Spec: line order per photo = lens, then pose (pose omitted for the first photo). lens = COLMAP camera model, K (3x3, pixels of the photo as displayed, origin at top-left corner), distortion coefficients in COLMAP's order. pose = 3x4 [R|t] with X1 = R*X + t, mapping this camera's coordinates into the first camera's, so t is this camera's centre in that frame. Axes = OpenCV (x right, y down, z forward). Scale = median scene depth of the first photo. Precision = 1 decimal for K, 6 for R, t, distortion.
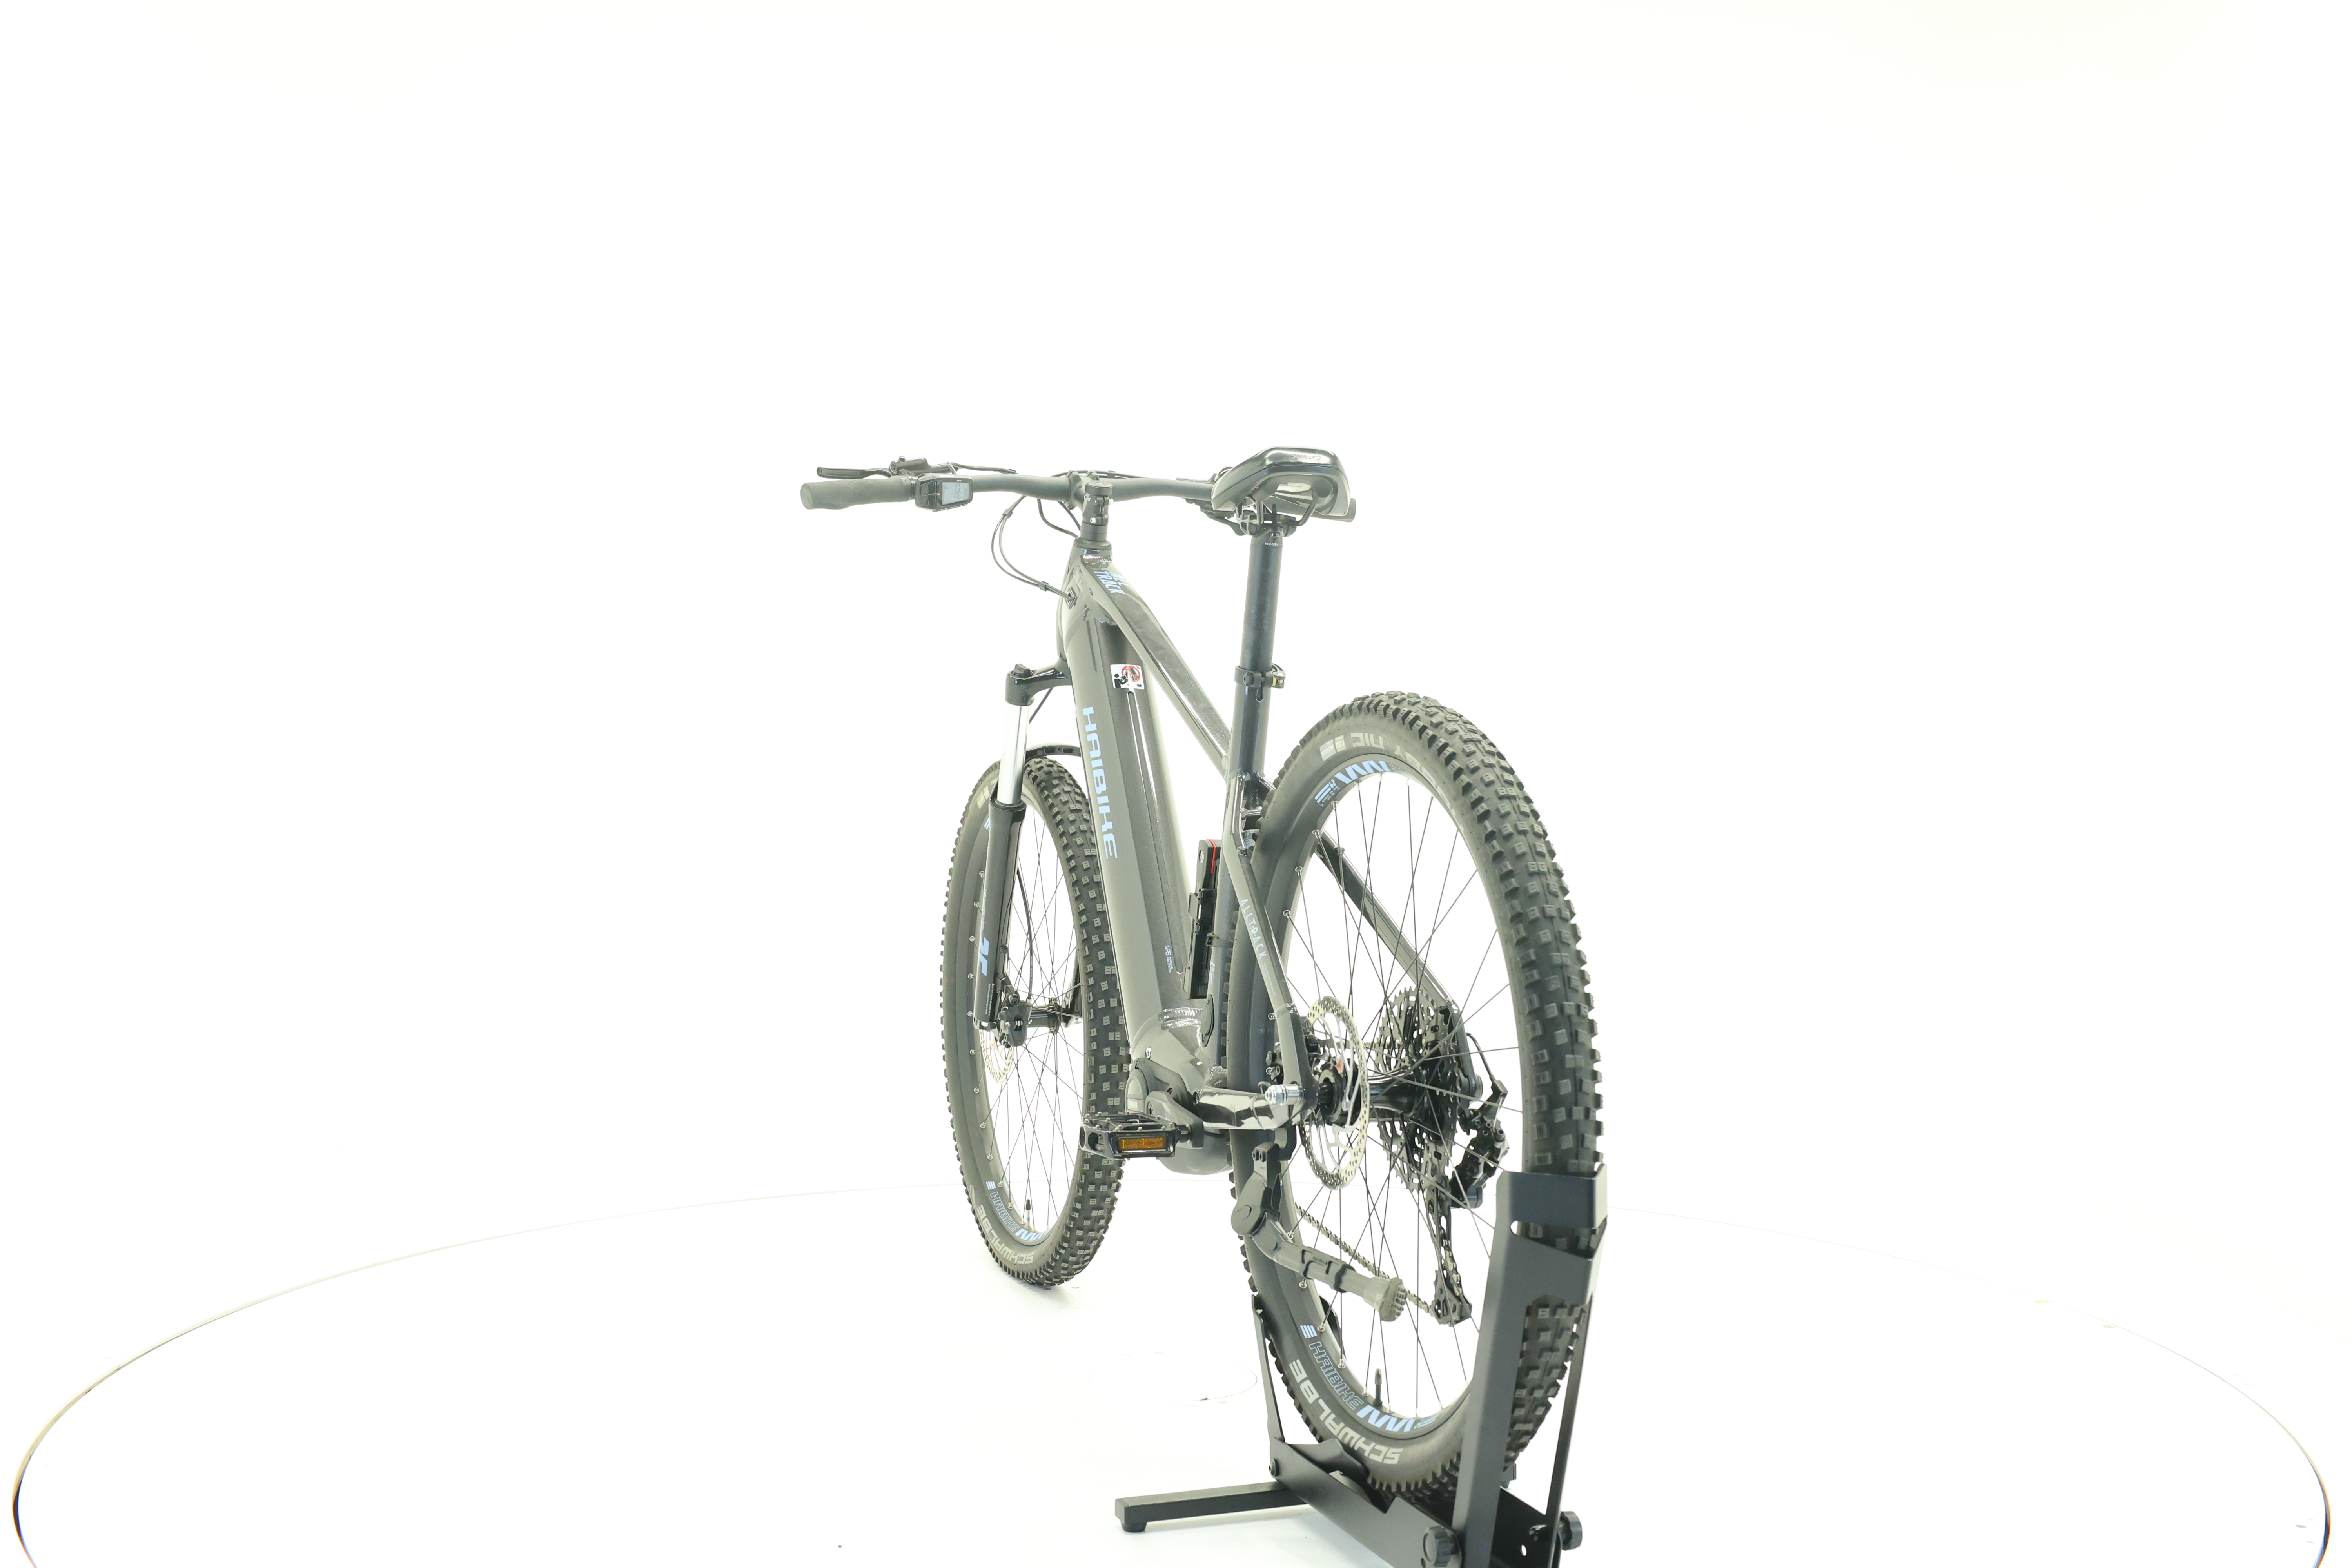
lens RADIAL K [[2497.8, 0, 1173.0], [0, 2497.8, 784.9], [0, 0, 1]] dist [-0.013745, 0.000000]
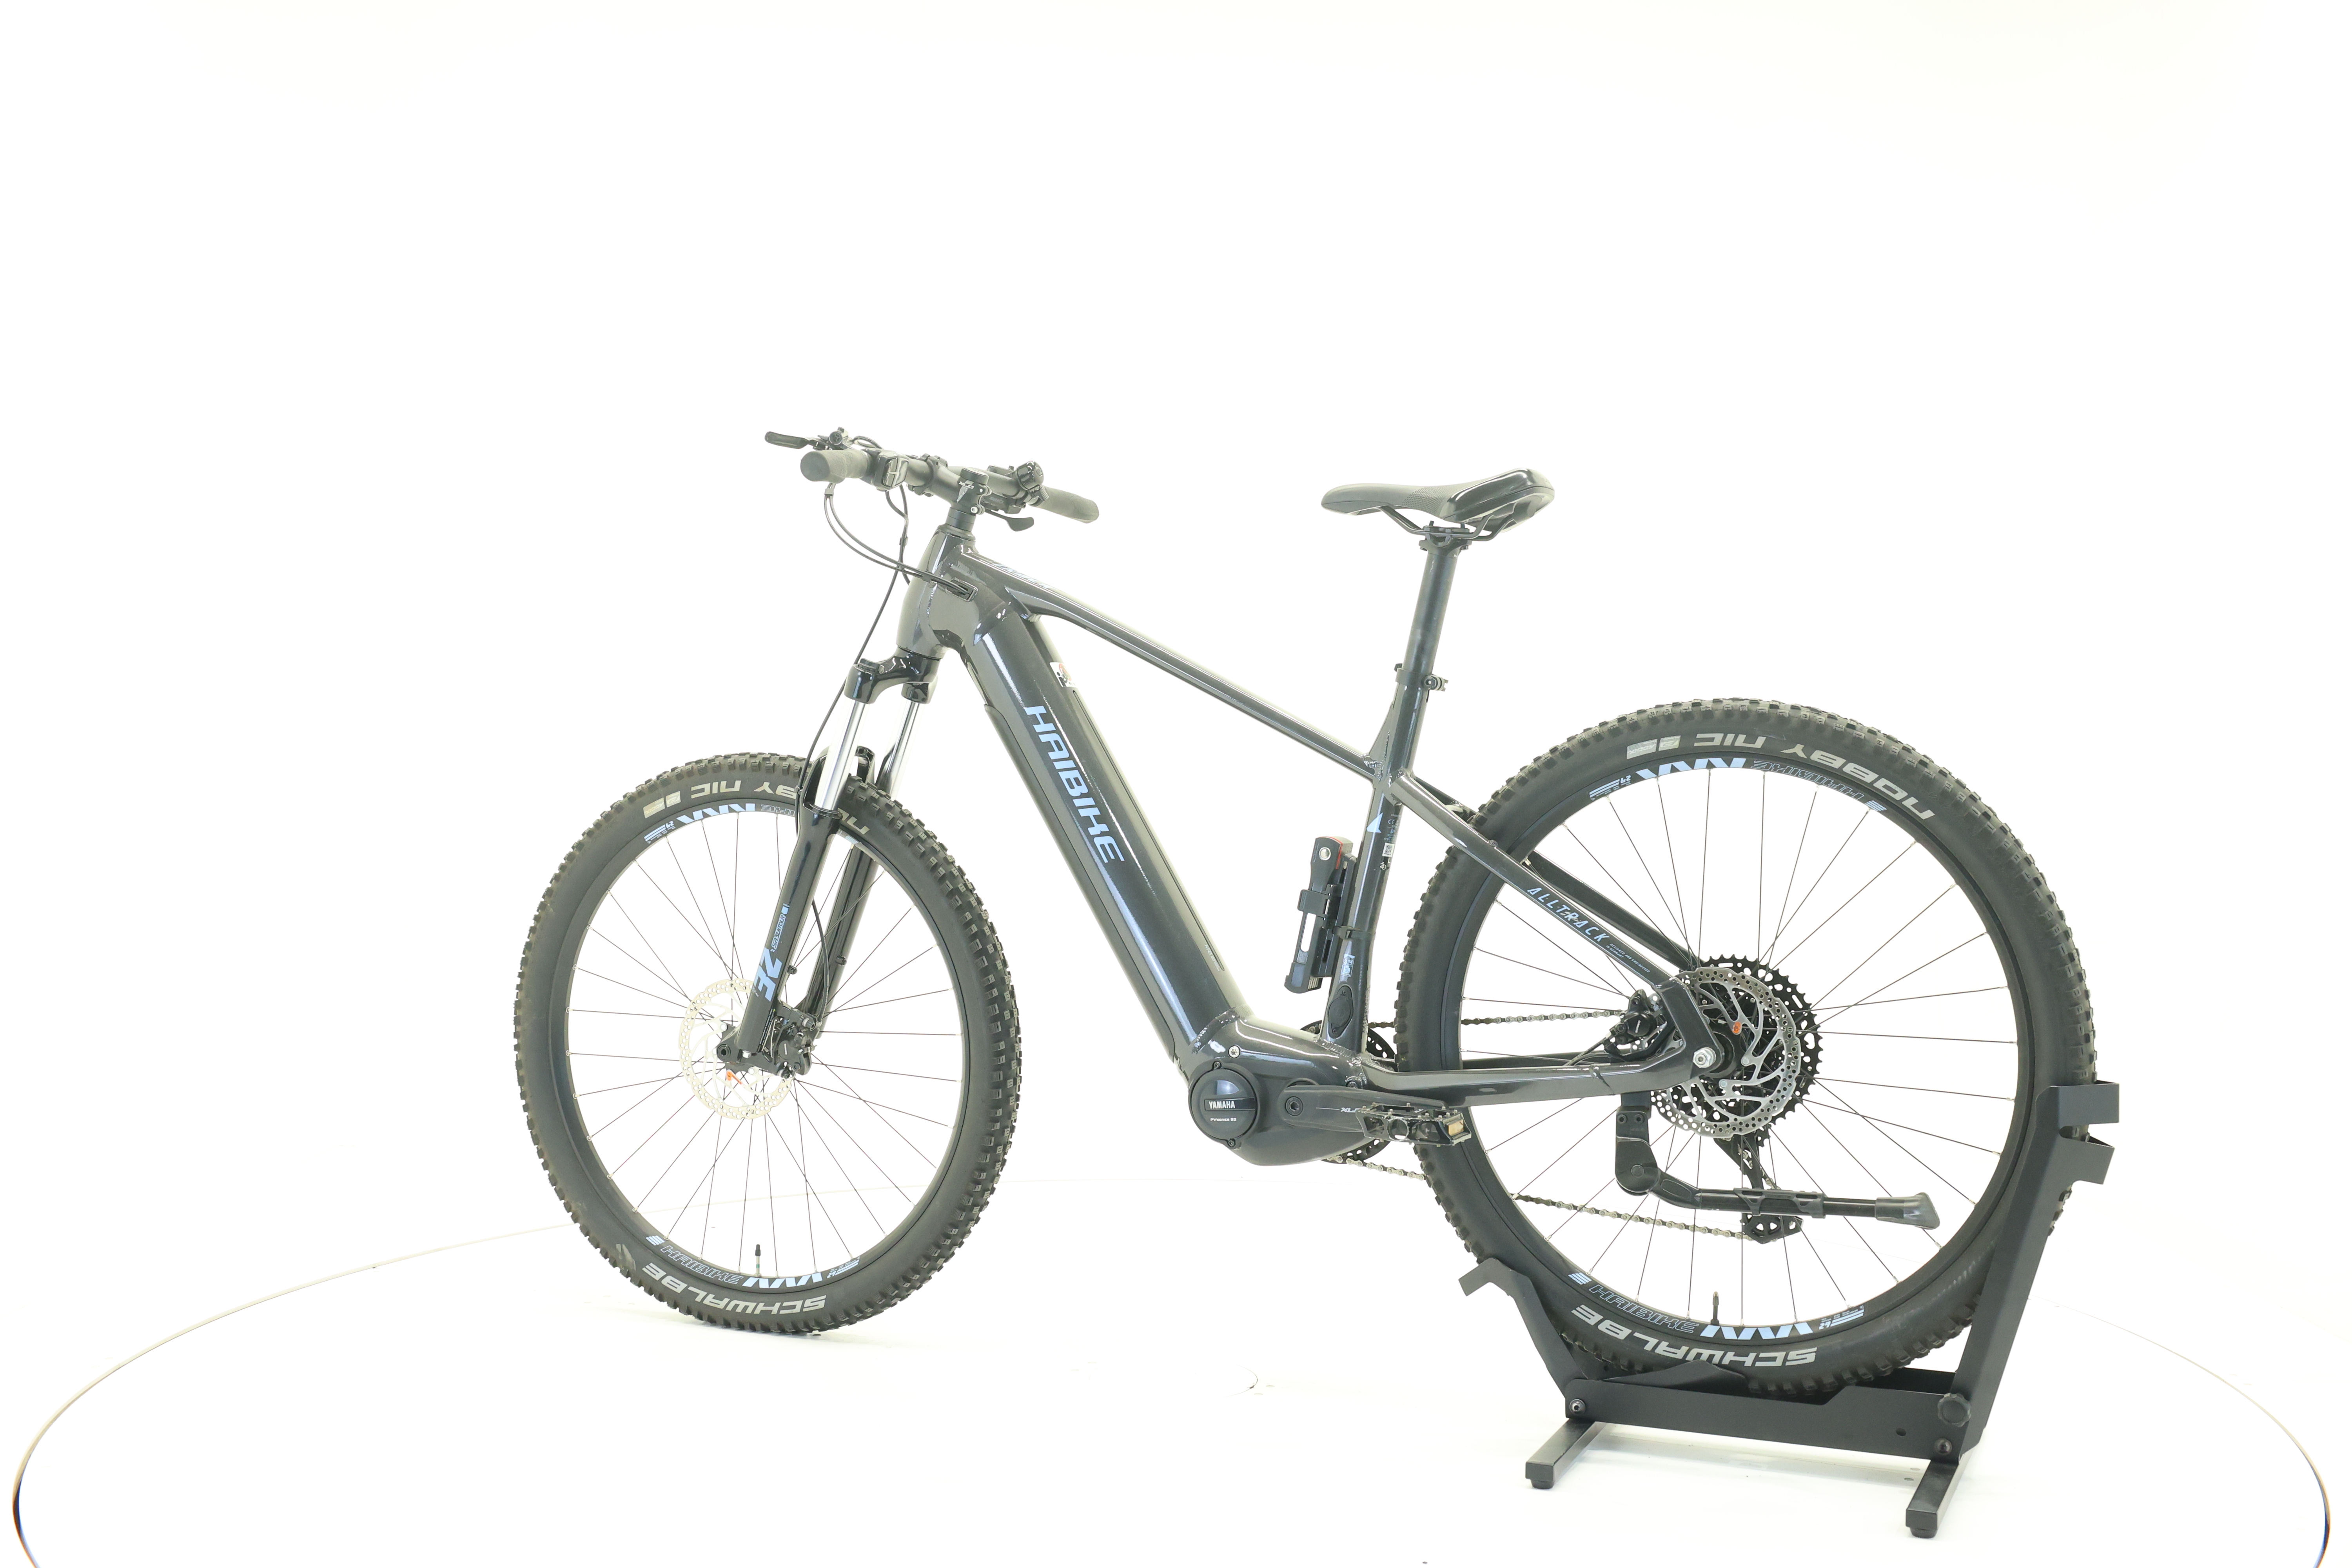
lens RADIAL K [[2497.8, 0, 1167.9], [0, 2497.8, 791.5], [0, 0, 1]] dist [-0.013745, 0.000000]
pose [[0.696248, -0.022075, 0.717462, -0.776333], [0.016531, 0.999755, 0.014718, -0.013196], [-0.717611, 0.001613, 0.696442, 0.331426]]
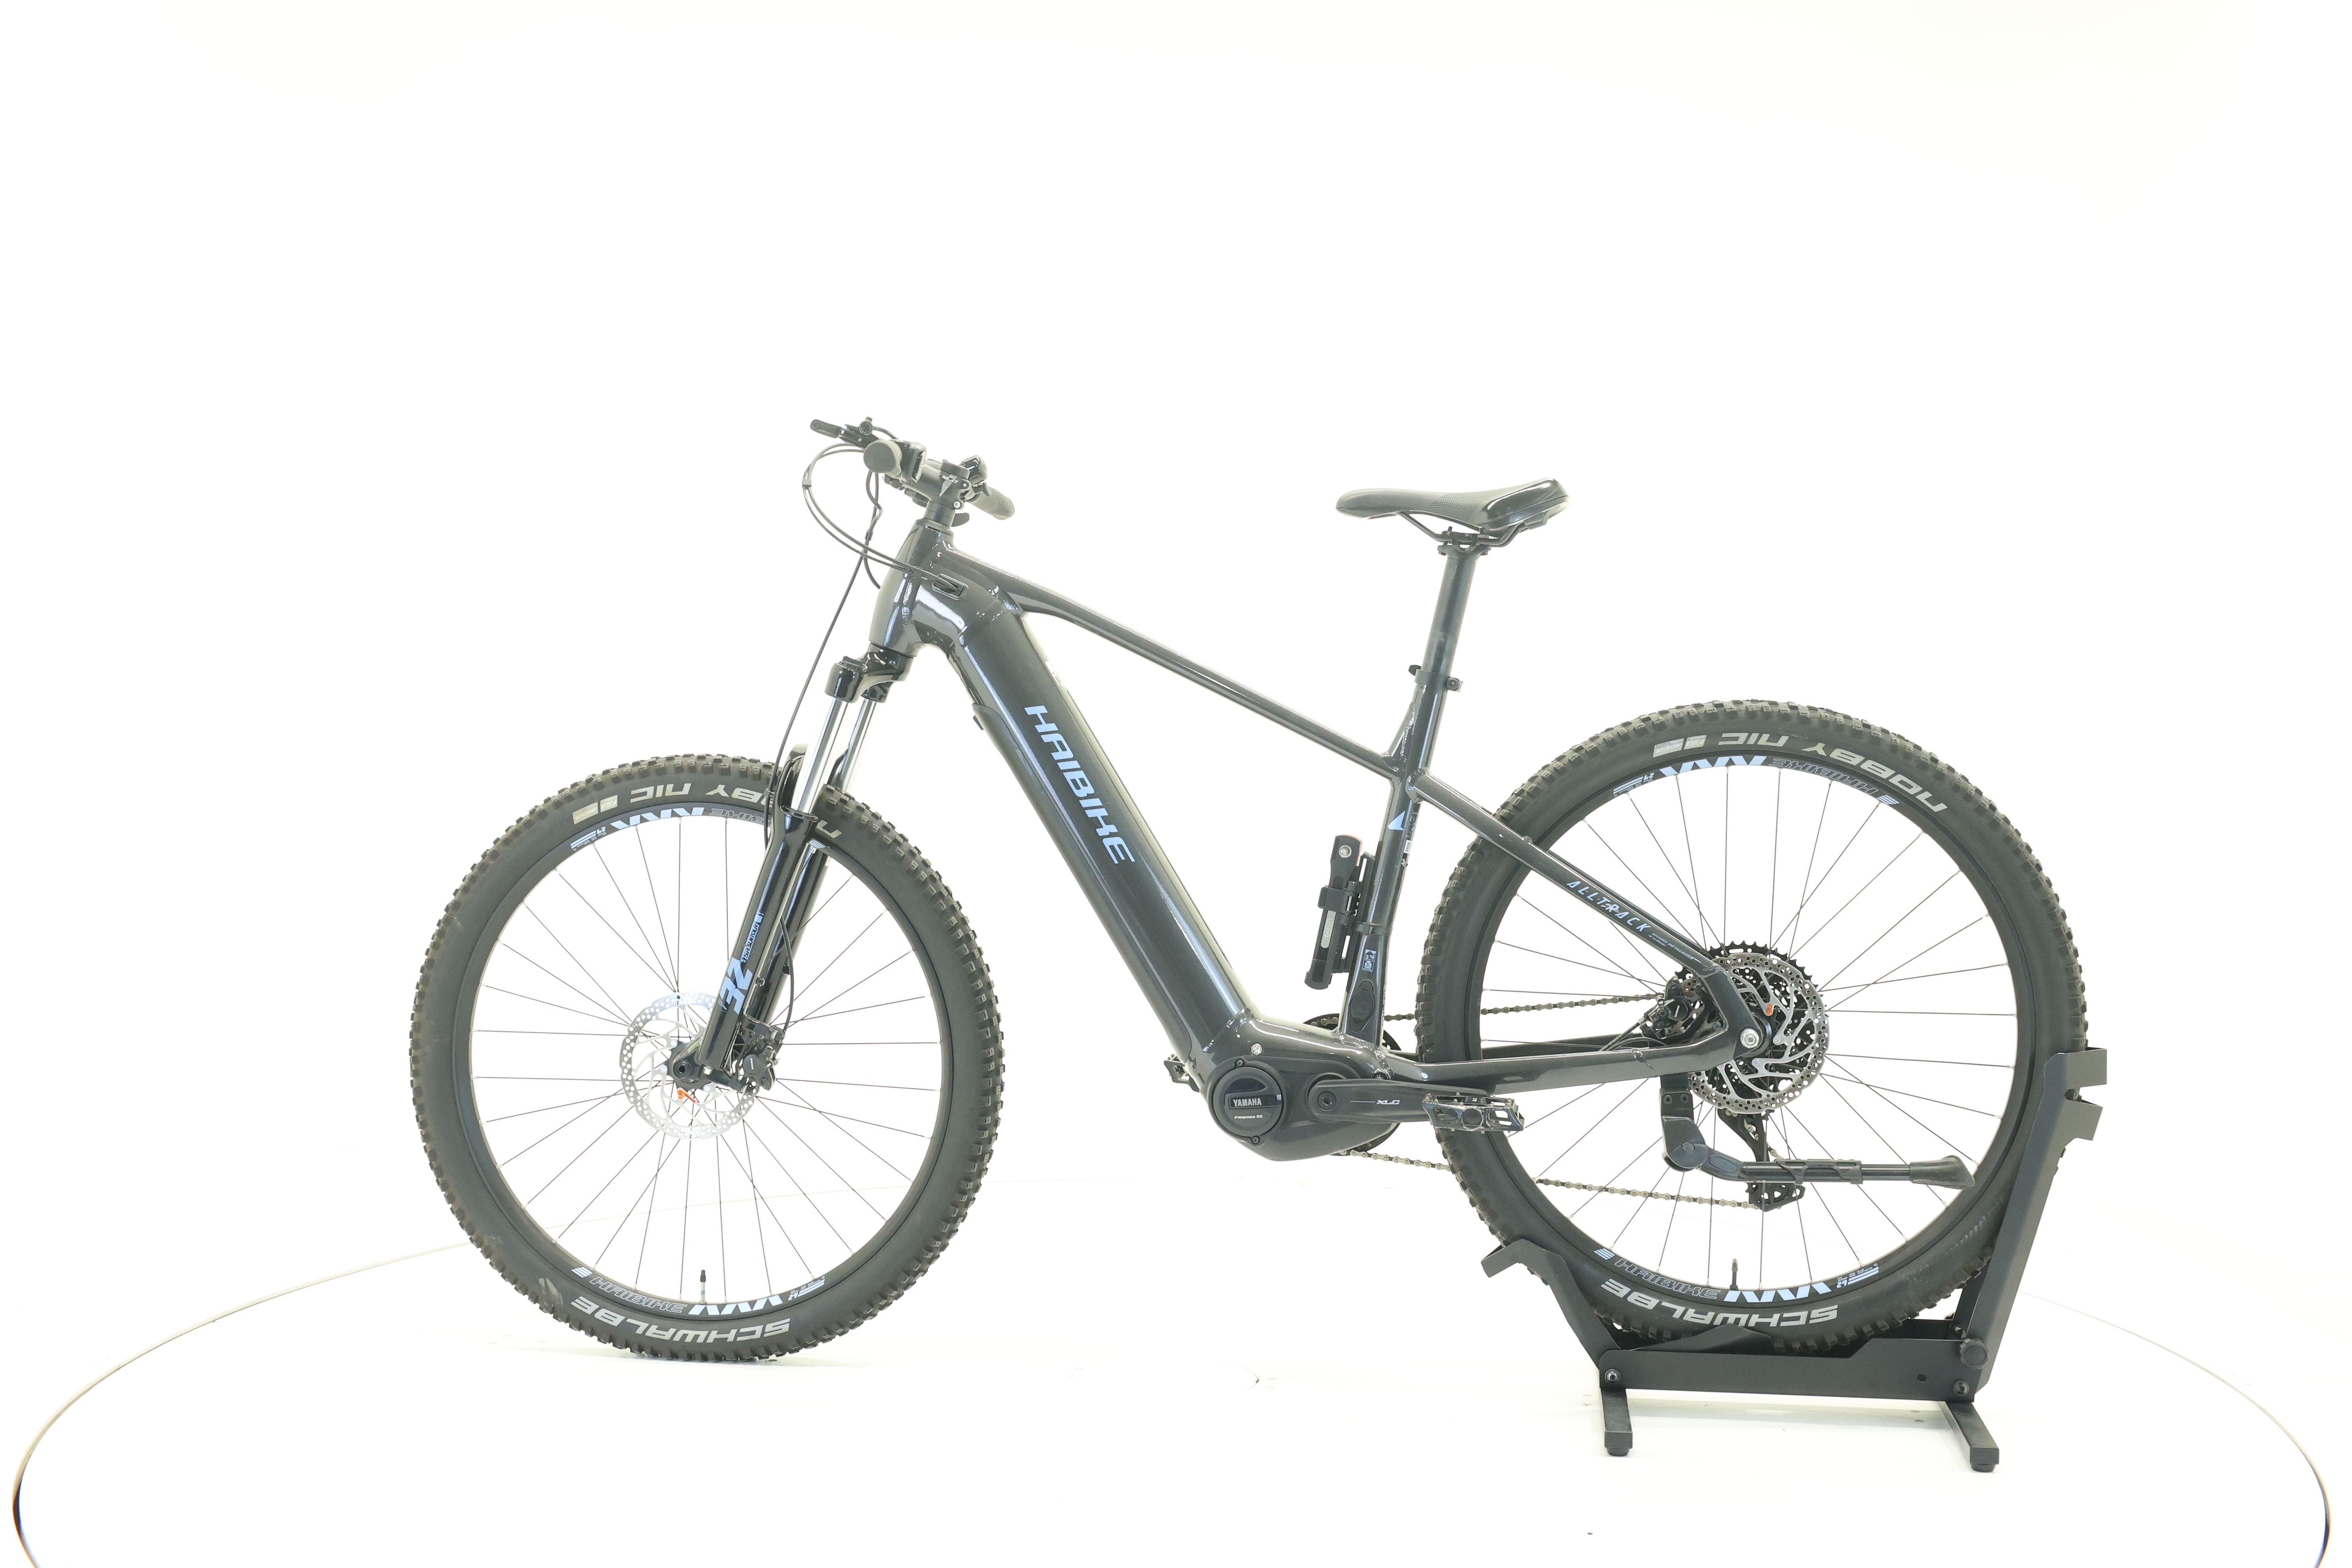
lens RADIAL K [[2497.8, 0, 1171.2], [0, 2497.8, 787.4], [0, 0, 1]] dist [-0.013745, 0.000000]
pose [[0.478756, -0.027446, 0.877519, -0.947748], [0.019270, 0.999599, 0.020752, -0.021388], [-0.877736, 0.006974, 0.479093, 0.565758]]
